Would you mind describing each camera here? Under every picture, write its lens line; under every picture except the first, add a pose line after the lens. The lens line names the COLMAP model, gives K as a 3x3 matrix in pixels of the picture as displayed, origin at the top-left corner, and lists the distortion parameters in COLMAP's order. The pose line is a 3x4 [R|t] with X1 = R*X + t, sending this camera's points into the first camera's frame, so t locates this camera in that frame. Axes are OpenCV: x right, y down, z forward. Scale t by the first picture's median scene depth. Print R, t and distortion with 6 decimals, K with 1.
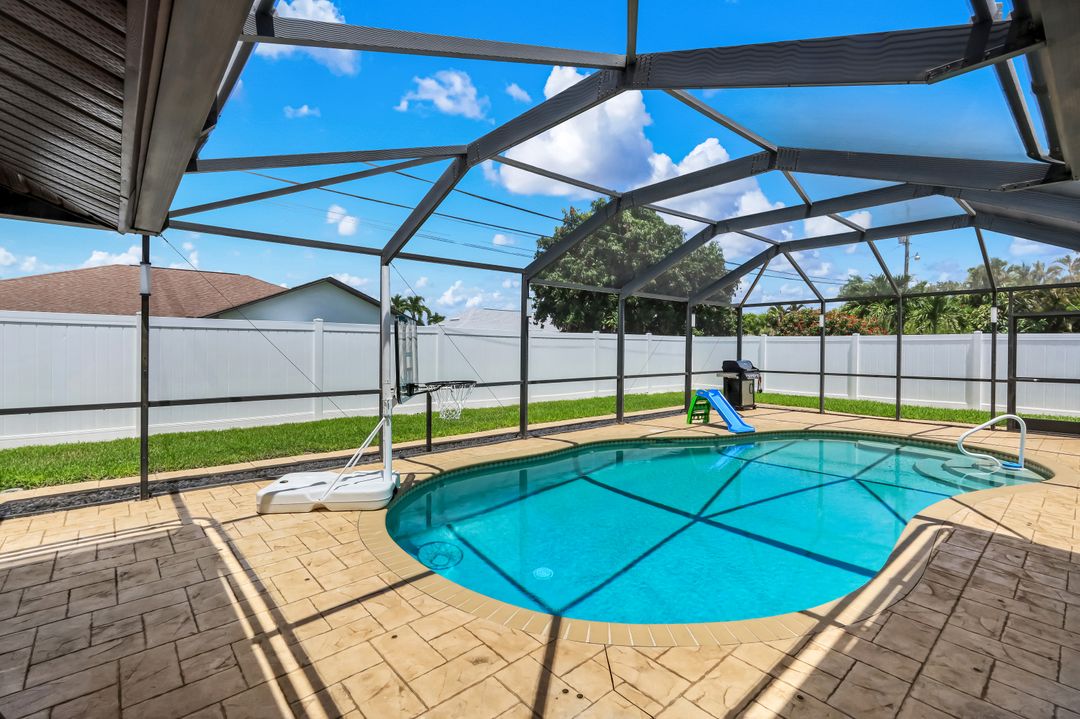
lens RADIAL K [[489.7, 0, 534.2], [0, 489.7, 350.5], [0, 0, 1]] dist [0.001019, 0.000275]
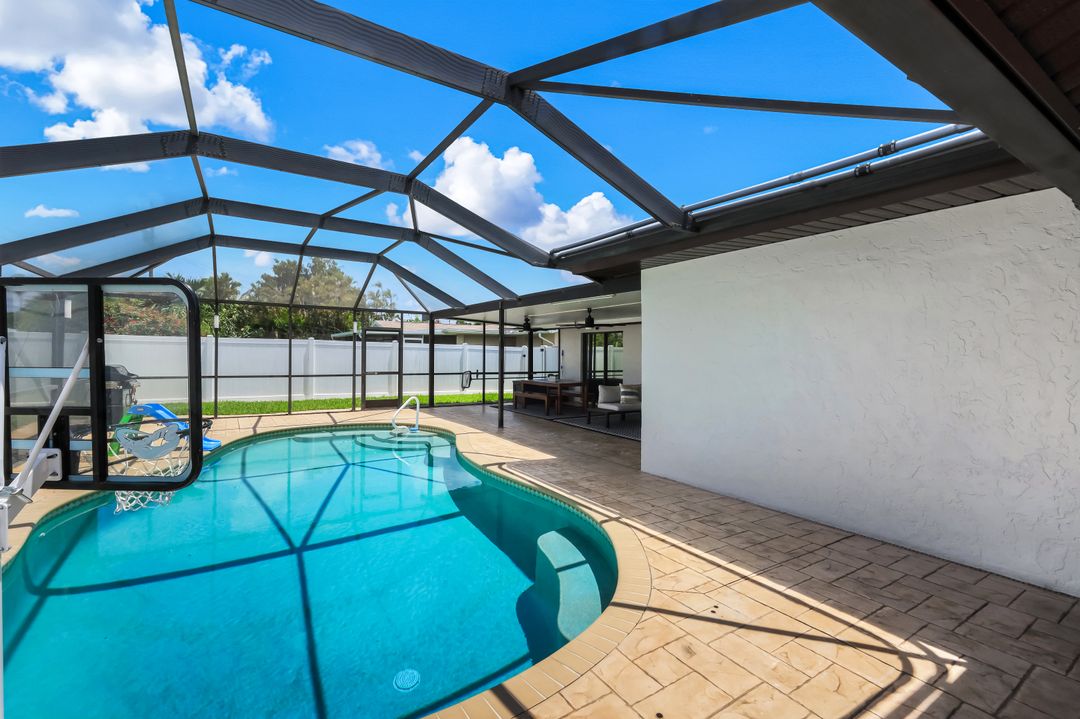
lens RADIAL K [[465.0, 0, 540.0], [0, 465.0, 359.5], [0, 0, 1]] dist [0.010462, 0.000094]
pose [[0.142577, -0.016193, 0.989651, -0.886358], [-0.003378, 0.999852, 0.016847, -0.022507], [-0.989778, -0.005745, 0.142501, 0.891719]]
